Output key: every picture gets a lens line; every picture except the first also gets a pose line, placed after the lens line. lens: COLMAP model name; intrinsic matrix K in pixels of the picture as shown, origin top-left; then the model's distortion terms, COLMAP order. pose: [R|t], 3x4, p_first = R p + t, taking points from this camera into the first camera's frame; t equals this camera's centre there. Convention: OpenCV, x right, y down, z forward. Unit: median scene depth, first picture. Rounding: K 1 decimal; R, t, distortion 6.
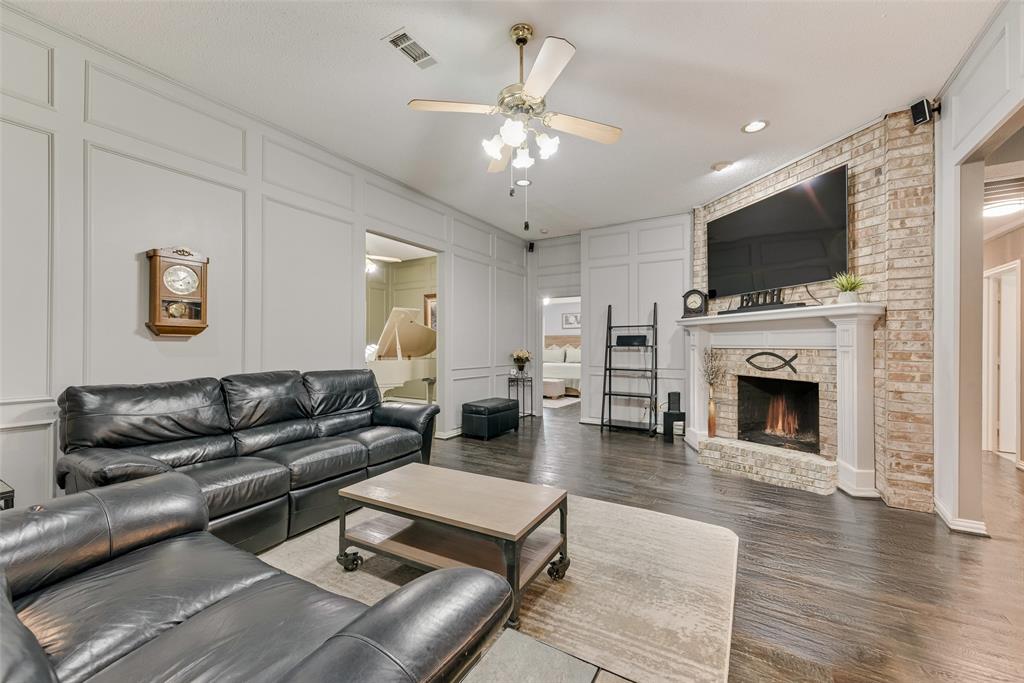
lens RADIAL K [[402.2, 0, 512.2], [0, 402.2, 342.7], [0, 0, 1]] dist [0.016967, -0.000200]
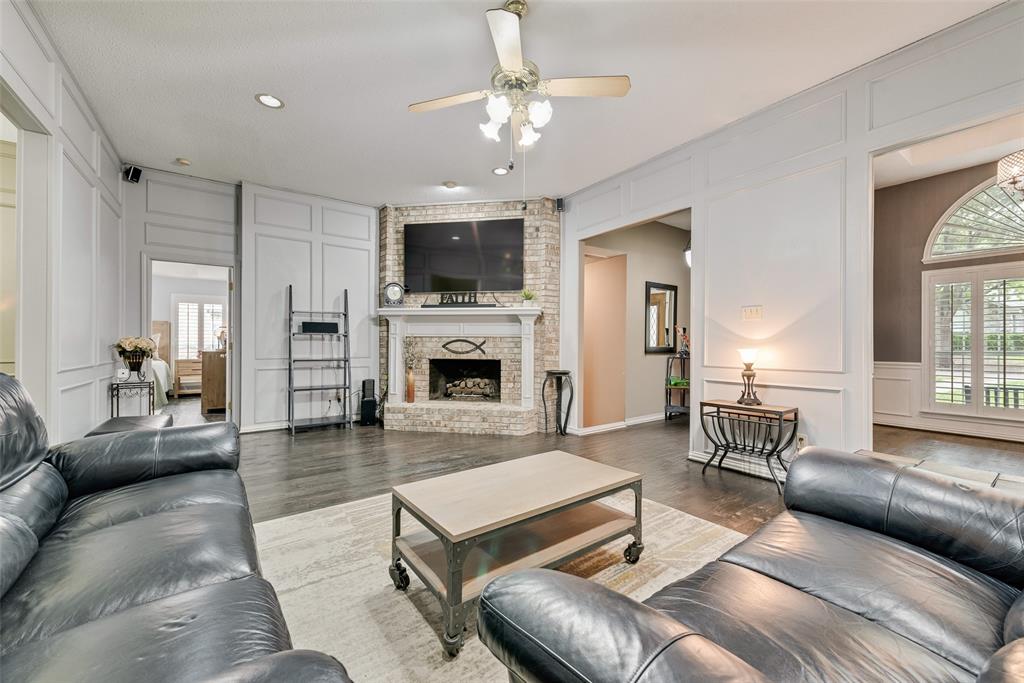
lens RADIAL K [[402.2, 0, 511.9], [0, 402.2, 343.9], [0, 0, 1]] dist [0.016967, -0.000200]
pose [[0.405427, -0.002929, 0.914123, -0.469051], [-0.009702, 0.999925, 0.007507, 0.024870], [-0.914076, -0.011913, 0.405368, 0.312510]]
